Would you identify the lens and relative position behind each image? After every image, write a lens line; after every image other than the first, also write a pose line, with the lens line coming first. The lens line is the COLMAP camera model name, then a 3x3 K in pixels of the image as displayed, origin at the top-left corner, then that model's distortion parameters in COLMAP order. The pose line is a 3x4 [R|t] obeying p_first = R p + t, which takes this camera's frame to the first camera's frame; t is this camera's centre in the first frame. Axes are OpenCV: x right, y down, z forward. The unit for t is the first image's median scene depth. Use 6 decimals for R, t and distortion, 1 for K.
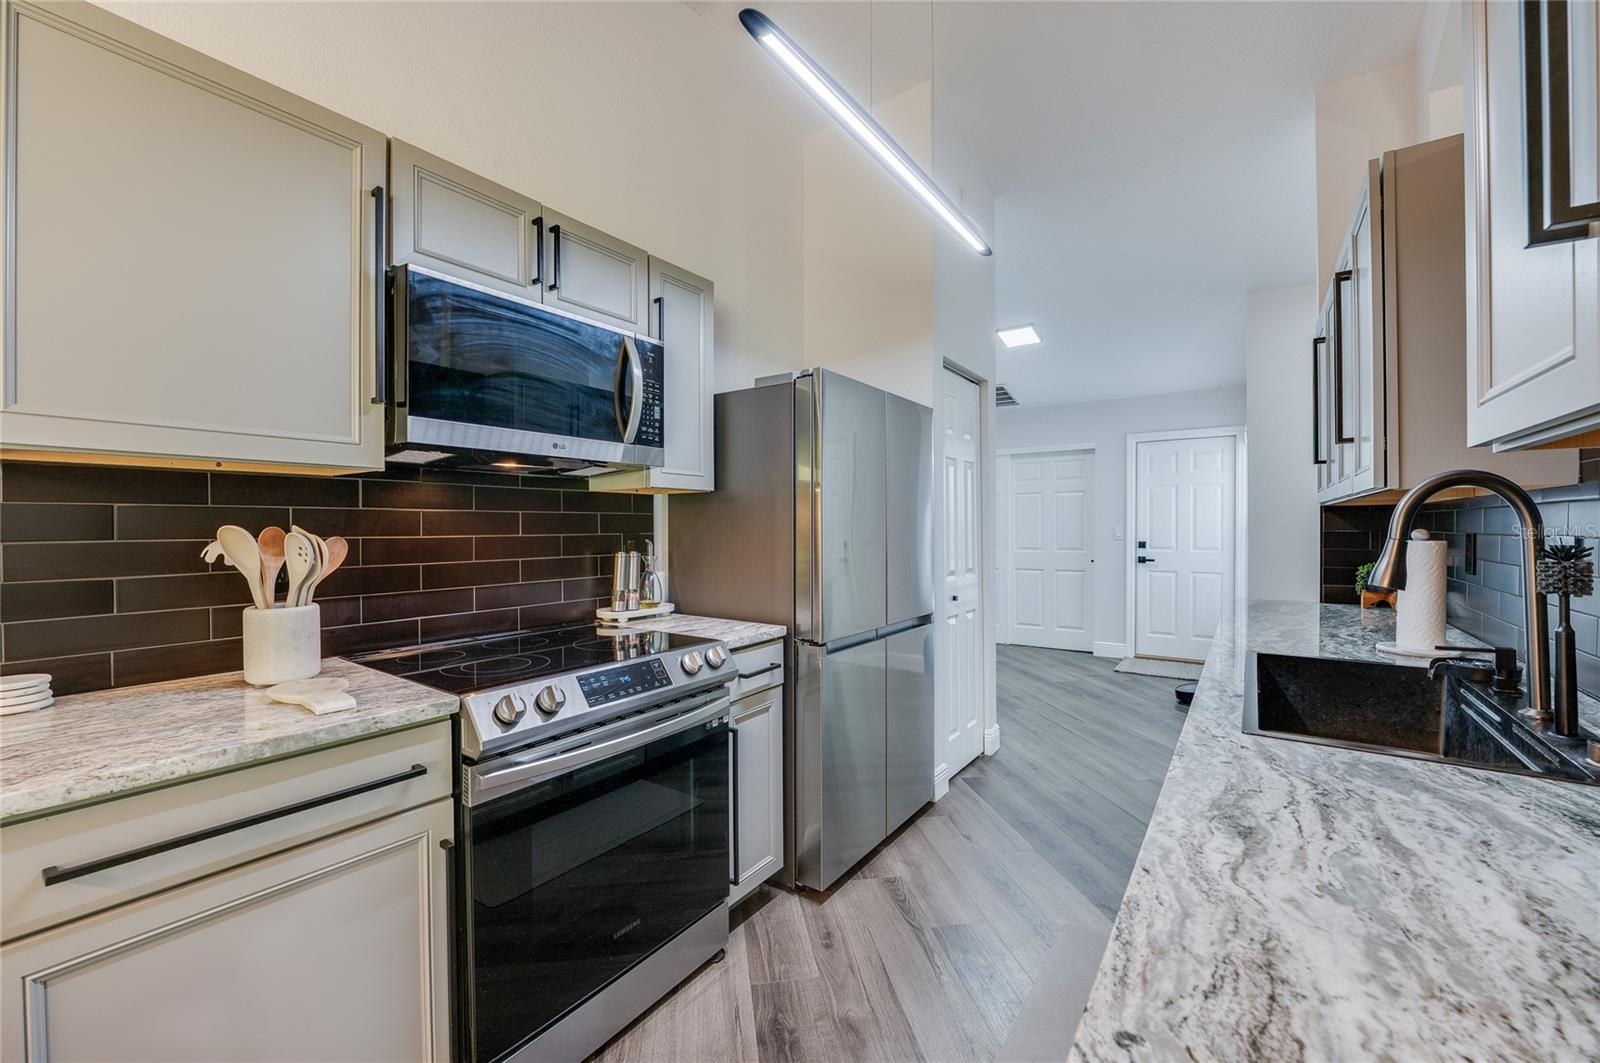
lens RADIAL K [[642.2, 0, 803.8], [0, 642.2, 529.9], [0, 0, 1]] dist [-0.016658, 0.000556]
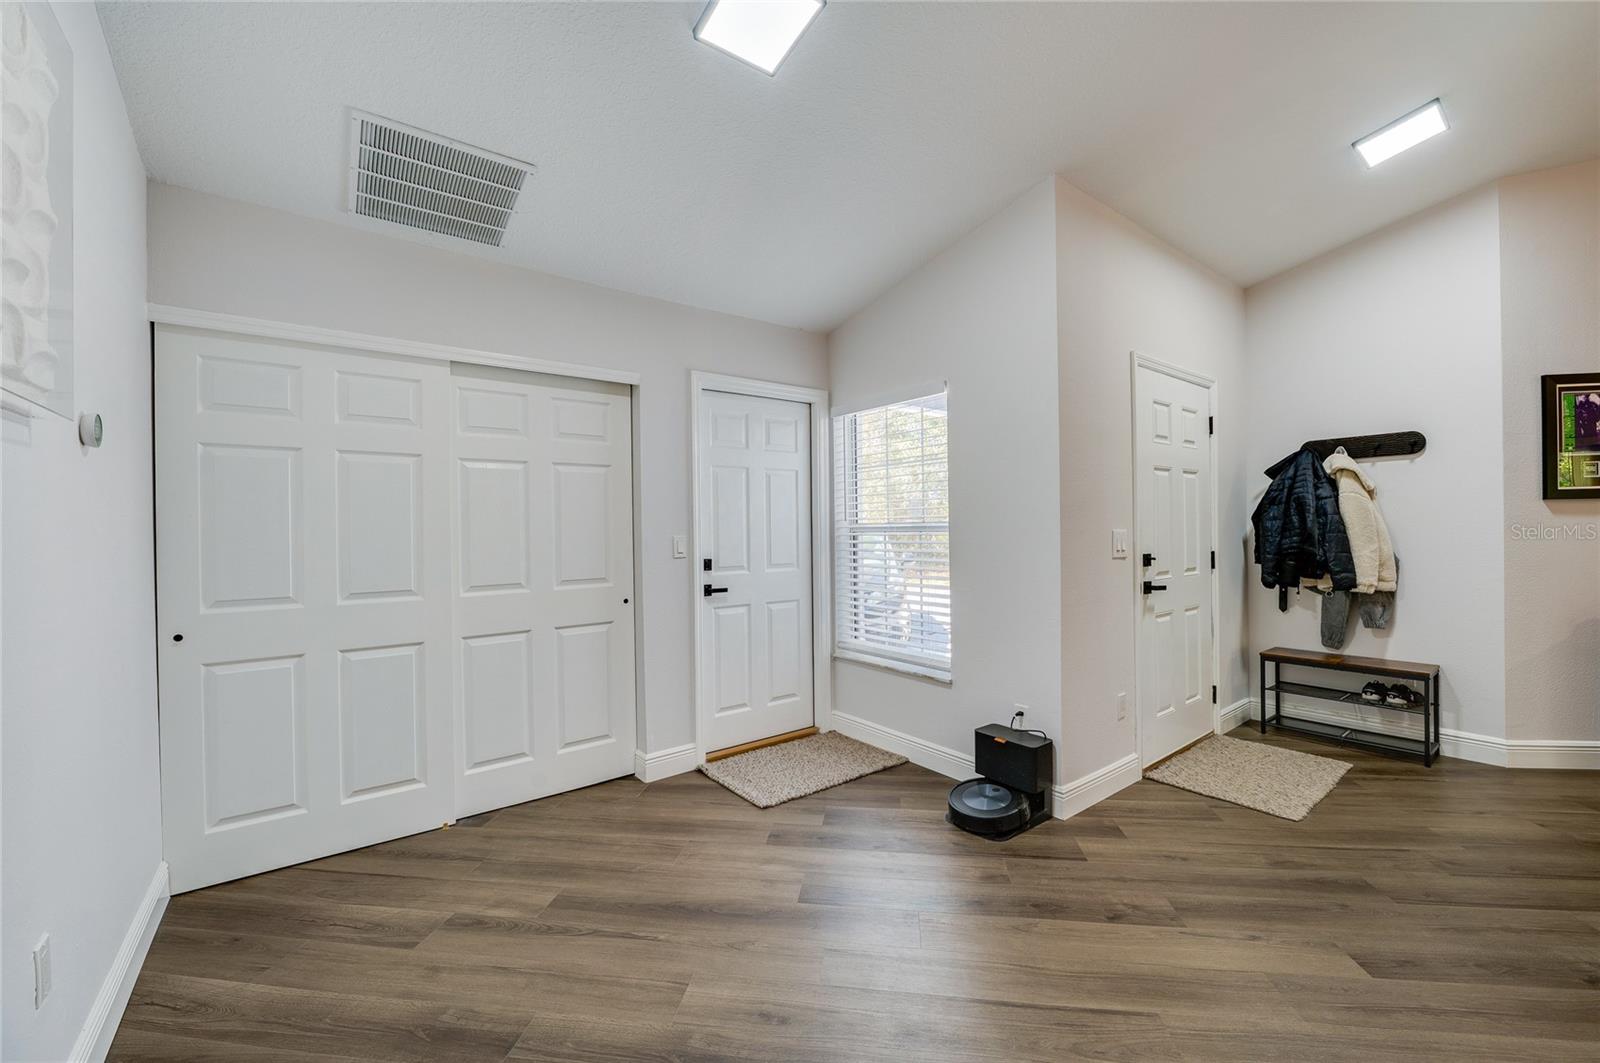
lens RADIAL K [[642.2, 0, 803.6], [0, 642.2, 527.6], [0, 0, 1]] dist [-0.016658, 0.000556]
pose [[0.294096, -0.003446, 0.955770, -0.008526], [0.023344, 0.999721, -0.003579, -0.006507], [-0.955491, 0.023364, 0.294094, 0.742476]]
